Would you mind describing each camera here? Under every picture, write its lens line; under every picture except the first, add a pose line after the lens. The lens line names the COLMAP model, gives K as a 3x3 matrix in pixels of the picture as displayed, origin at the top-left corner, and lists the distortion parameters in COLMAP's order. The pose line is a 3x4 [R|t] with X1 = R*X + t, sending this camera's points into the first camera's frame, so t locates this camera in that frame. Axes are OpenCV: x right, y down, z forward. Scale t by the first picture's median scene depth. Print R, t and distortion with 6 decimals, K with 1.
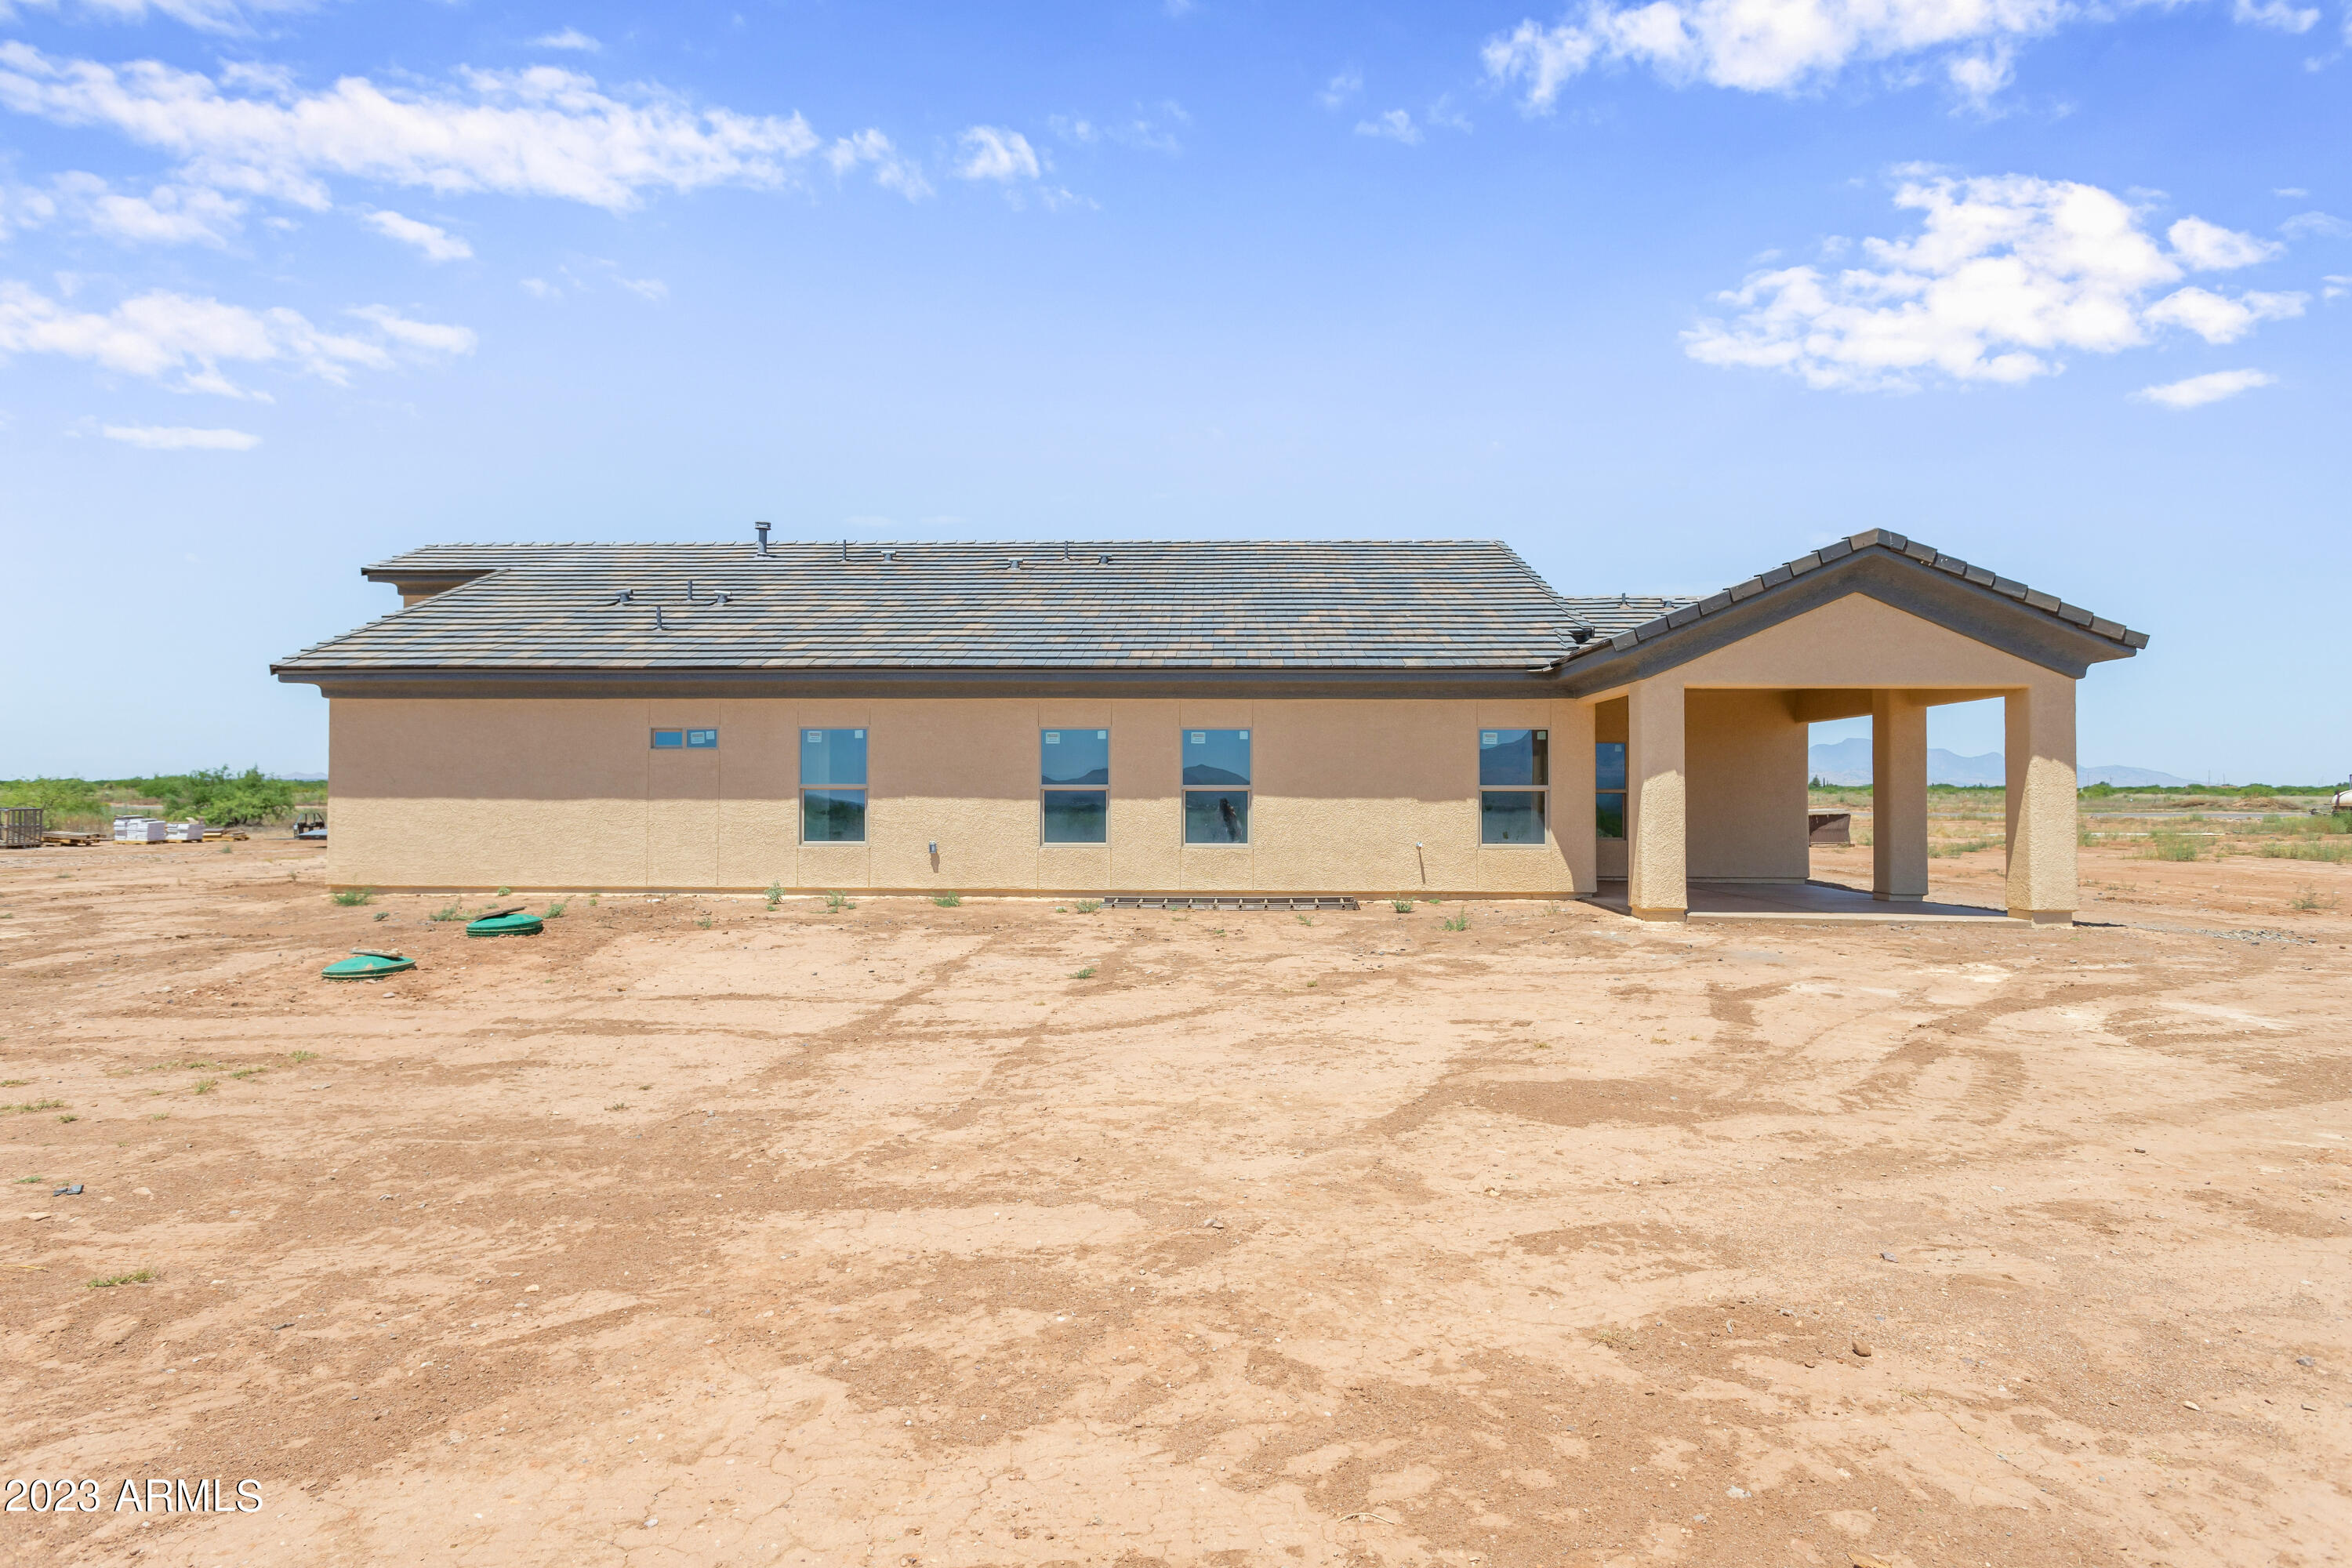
lens RADIAL K [[1252.2, 0, 1177.7], [0, 1252.2, 795.3], [0, 0, 1]] dist [0.002307, 0.000040]
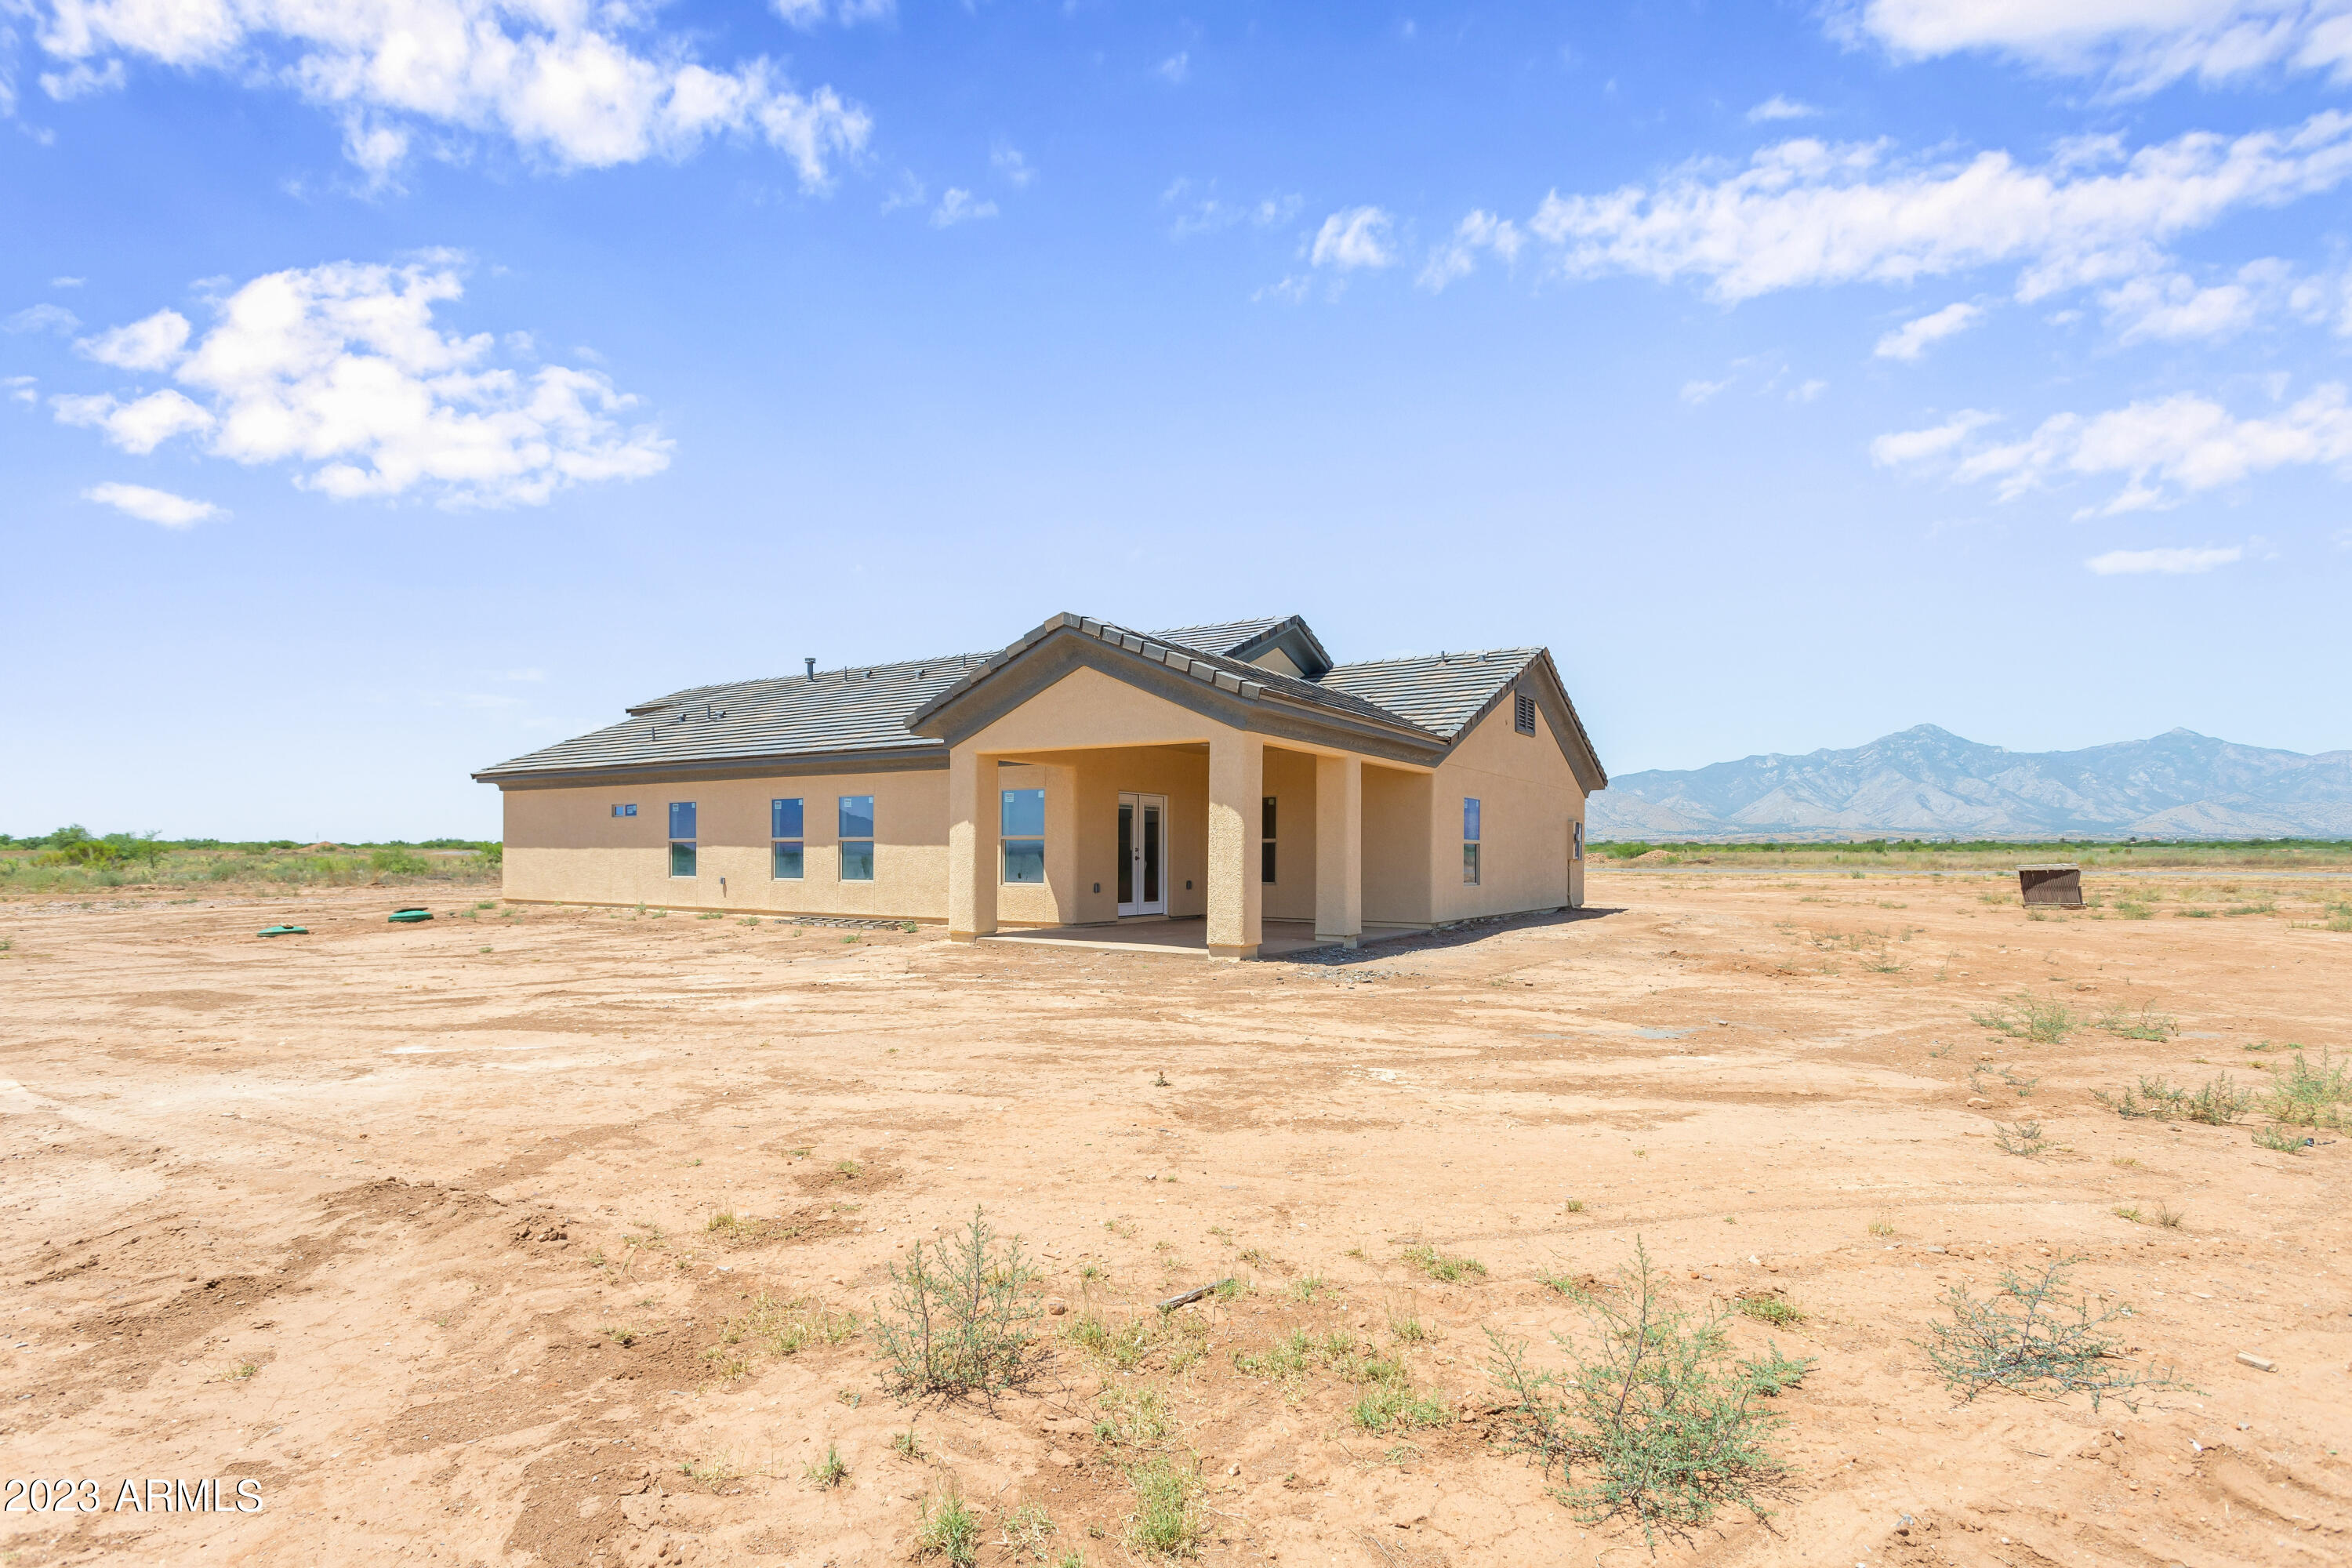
lens RADIAL K [[1142.8, 0, 1169.5], [0, 1142.8, 867.1], [0, 0, 1]] dist [0.001604, 0.002010]
pose [[0.858640, 0.005852, -0.512546, 0.958371], [-0.000104, 0.999937, 0.011243, 0.010730], [0.512580, -0.009600, 0.858586, 0.106305]]
